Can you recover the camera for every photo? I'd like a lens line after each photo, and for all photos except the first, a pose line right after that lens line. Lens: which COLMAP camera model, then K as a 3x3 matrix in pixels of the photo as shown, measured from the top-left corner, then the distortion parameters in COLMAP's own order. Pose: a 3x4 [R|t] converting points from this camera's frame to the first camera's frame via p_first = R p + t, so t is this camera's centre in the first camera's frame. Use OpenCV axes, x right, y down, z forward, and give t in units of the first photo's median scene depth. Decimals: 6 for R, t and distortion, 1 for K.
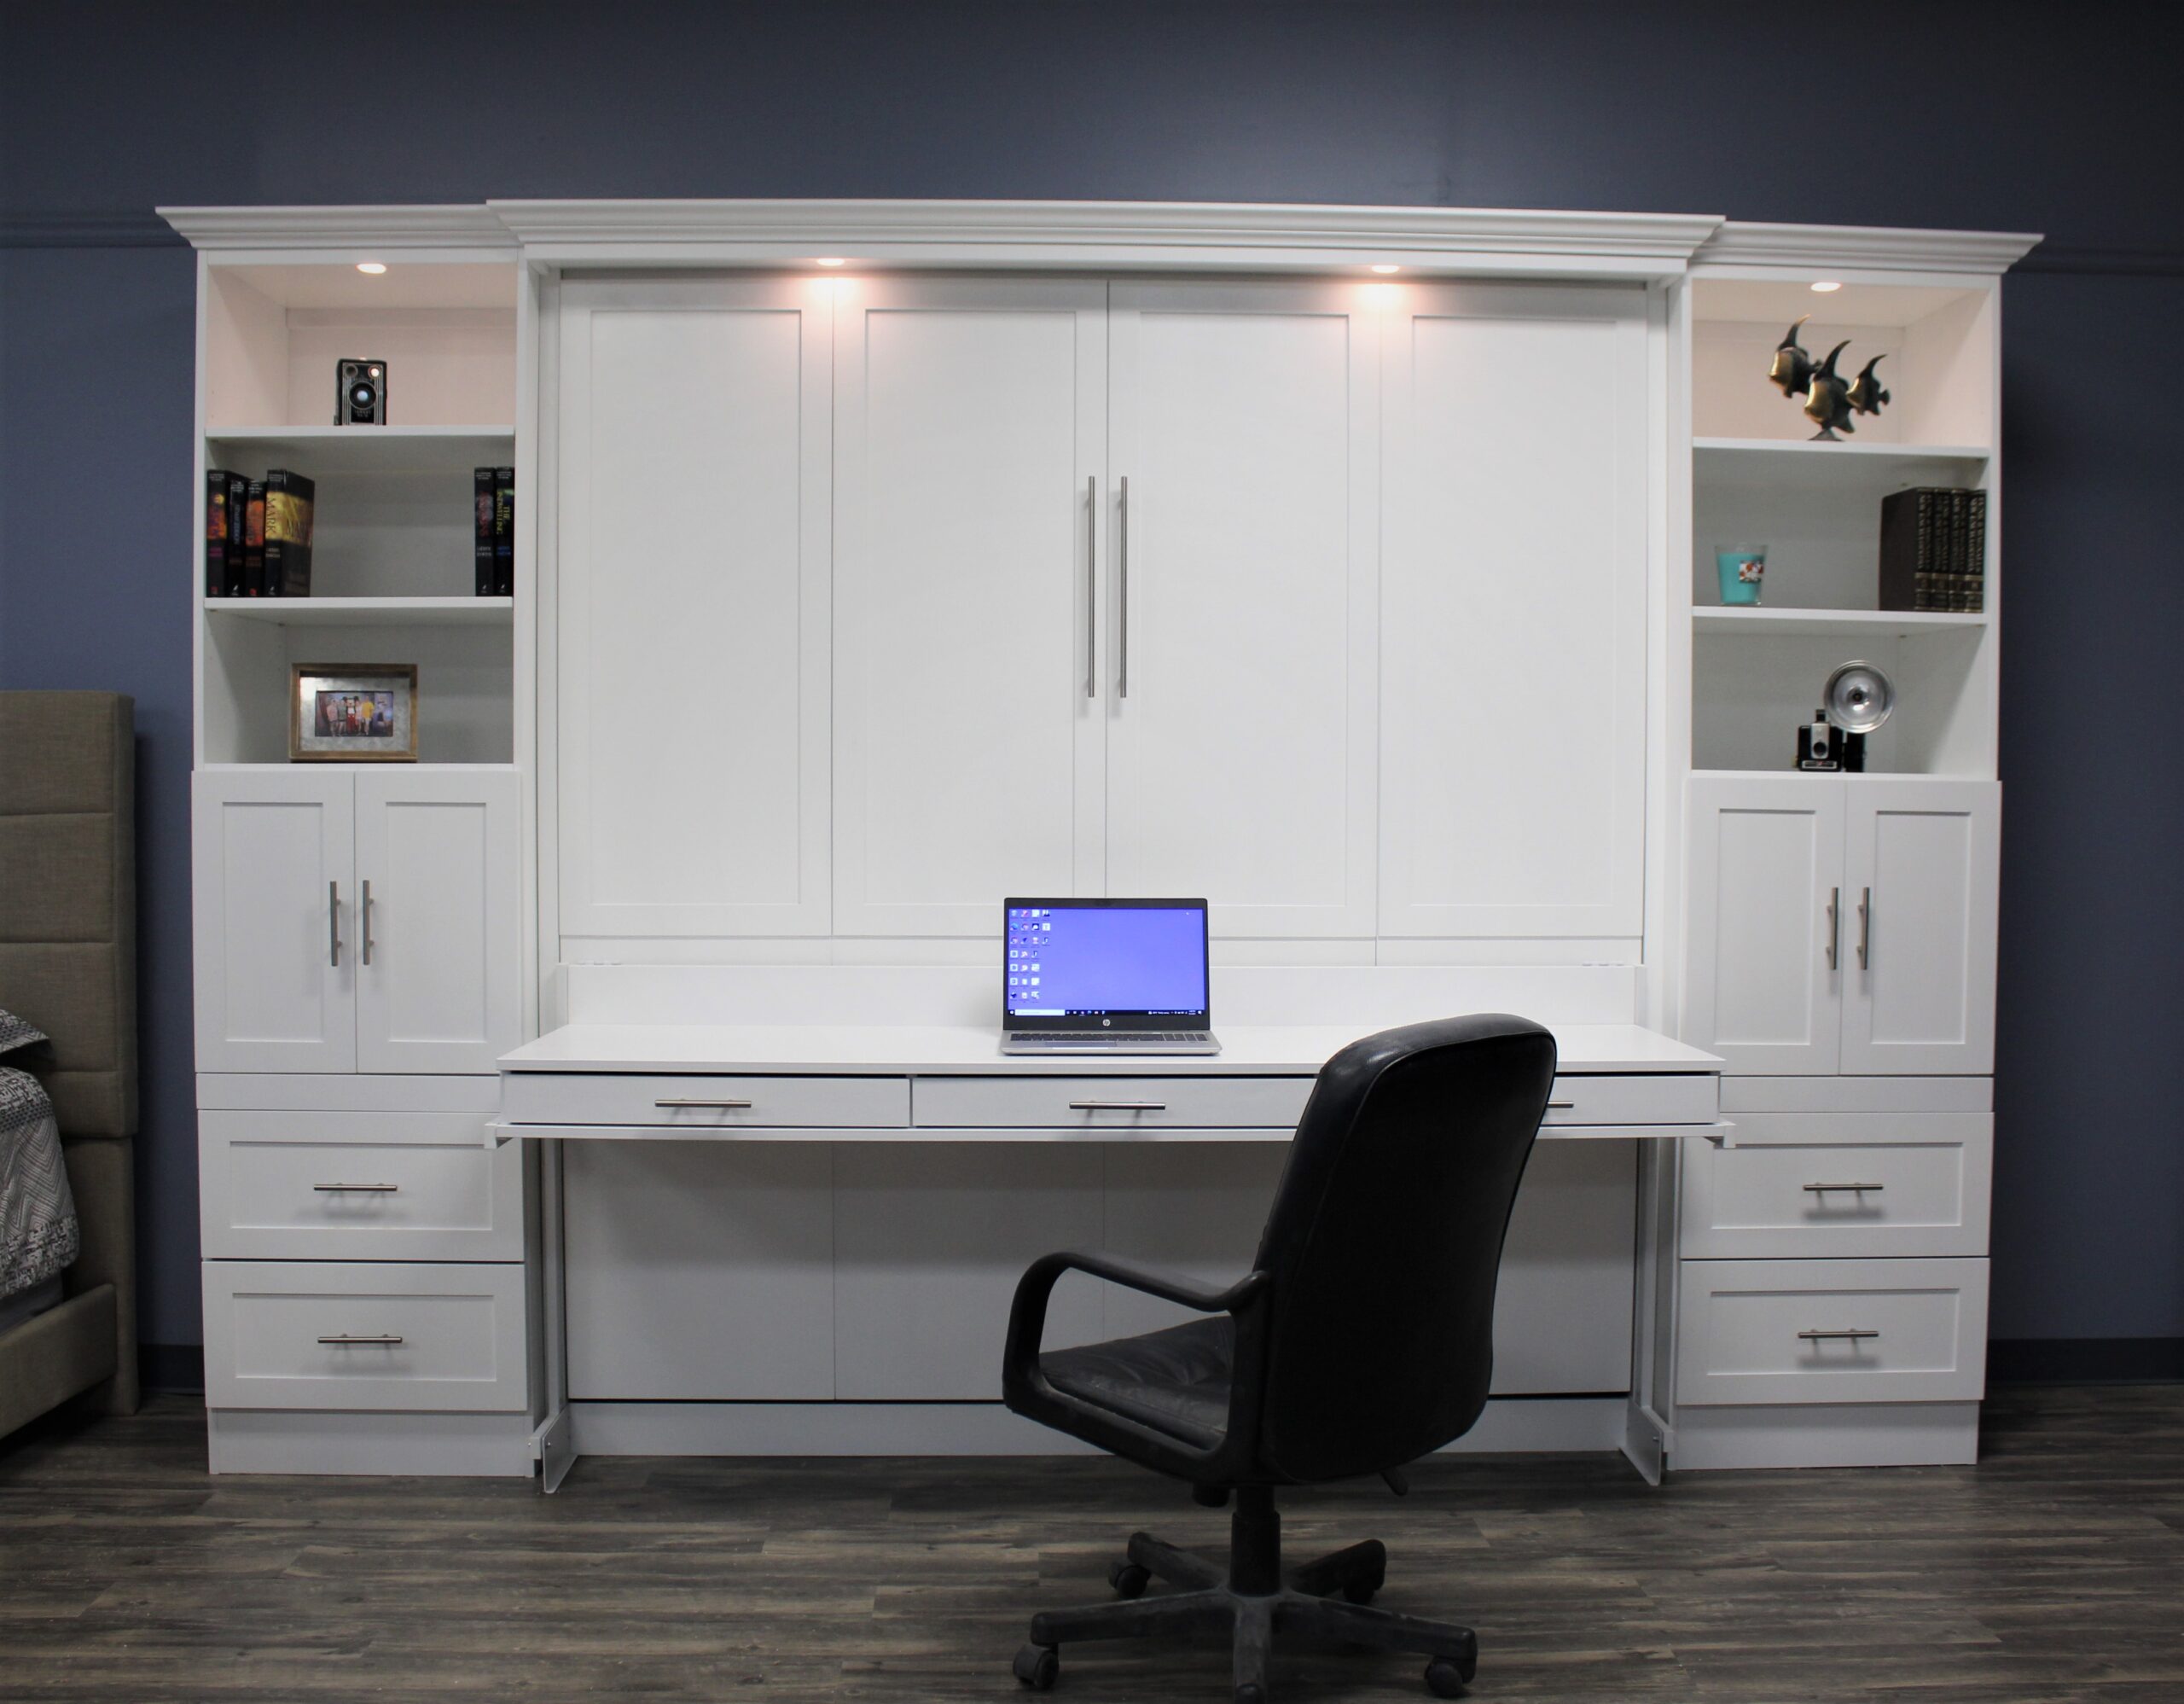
lens RADIAL K [[2265.1, 0, 1102.8], [0, 2265.1, 730.3], [0, 0, 1]] dist [-0.098694, 0.000000]
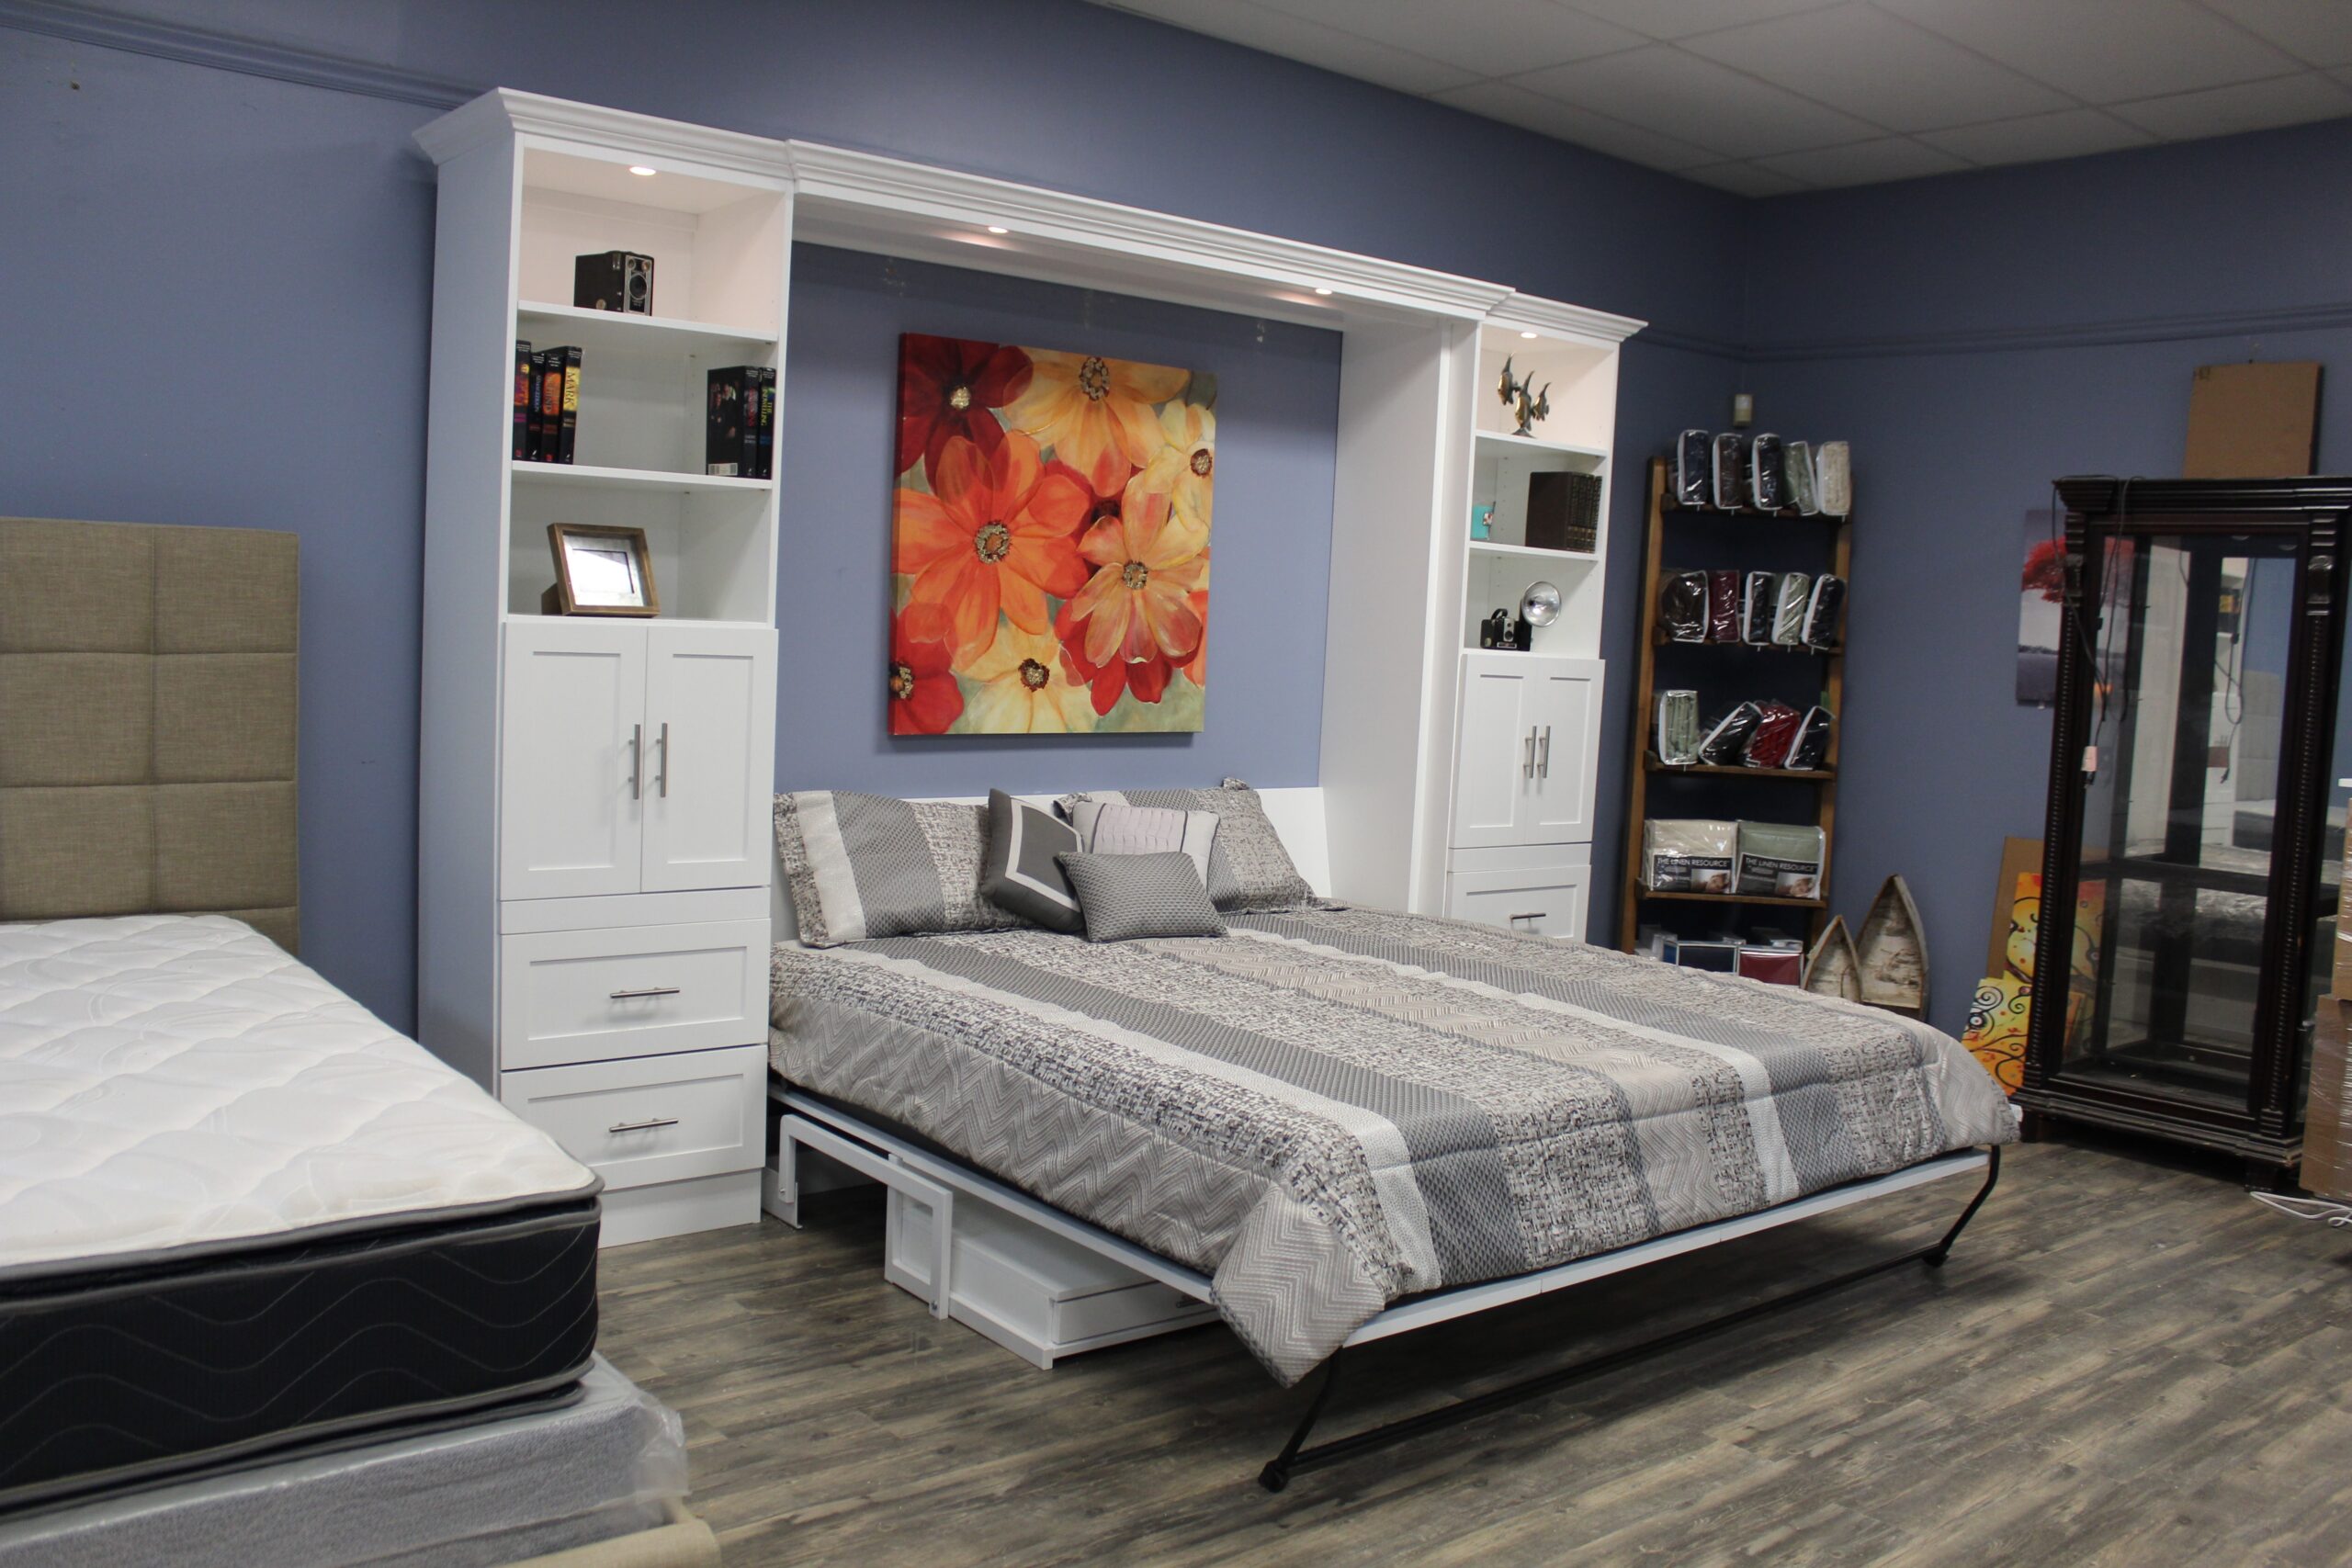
lens RADIAL K [[1991.1, 0, 1176.4], [0, 1991.1, 751.6], [0, 0, 1]] dist [-0.138877, 0.111629]
pose [[0.795273, -0.010214, 0.606166, -0.710106], [-0.040385, 0.996745, 0.069778, 0.001636], [-0.604905, -0.079973, 0.792272, 0.048127]]
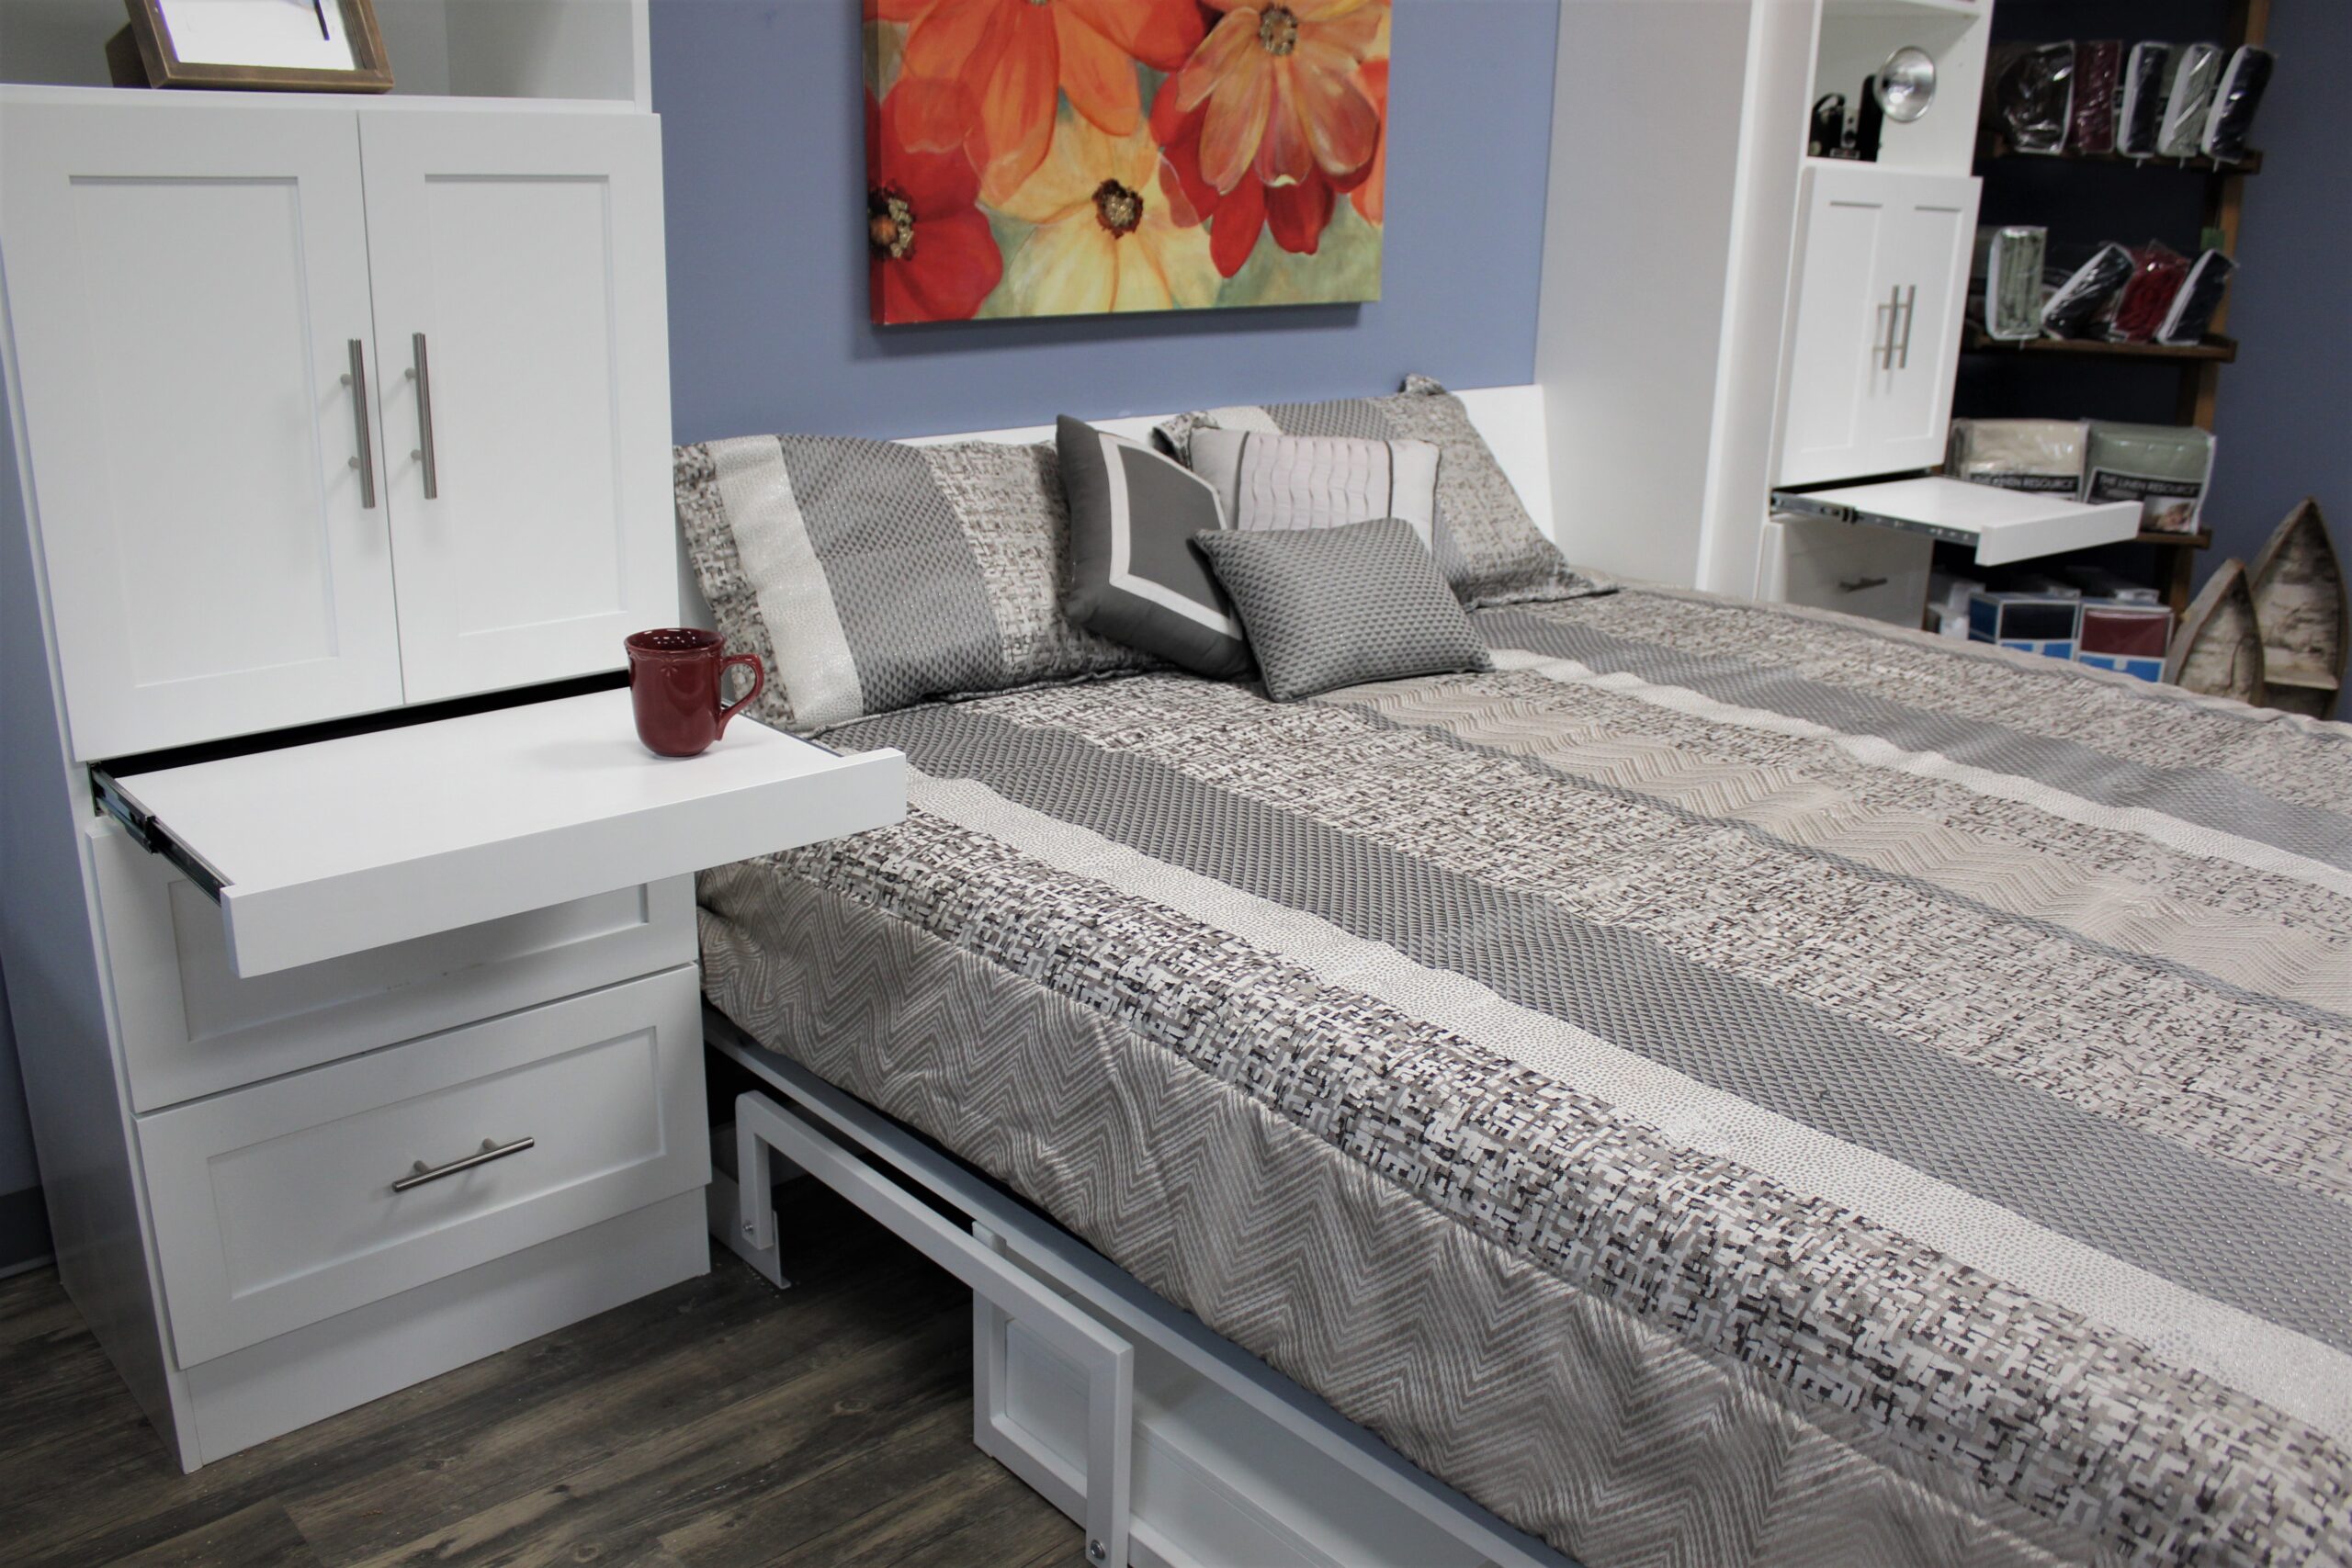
lens RADIAL K [[1991.1, 0, 1170.3], [0, 1991.1, 764.4], [0, 0, 1]] dist [-0.138877, 0.111629]
pose [[0.763229, -0.174534, 0.622109, -0.478214], [-0.019833, 0.956044, 0.292552, 0.028175], [-0.645824, -0.235622, 0.726219, 0.532314]]
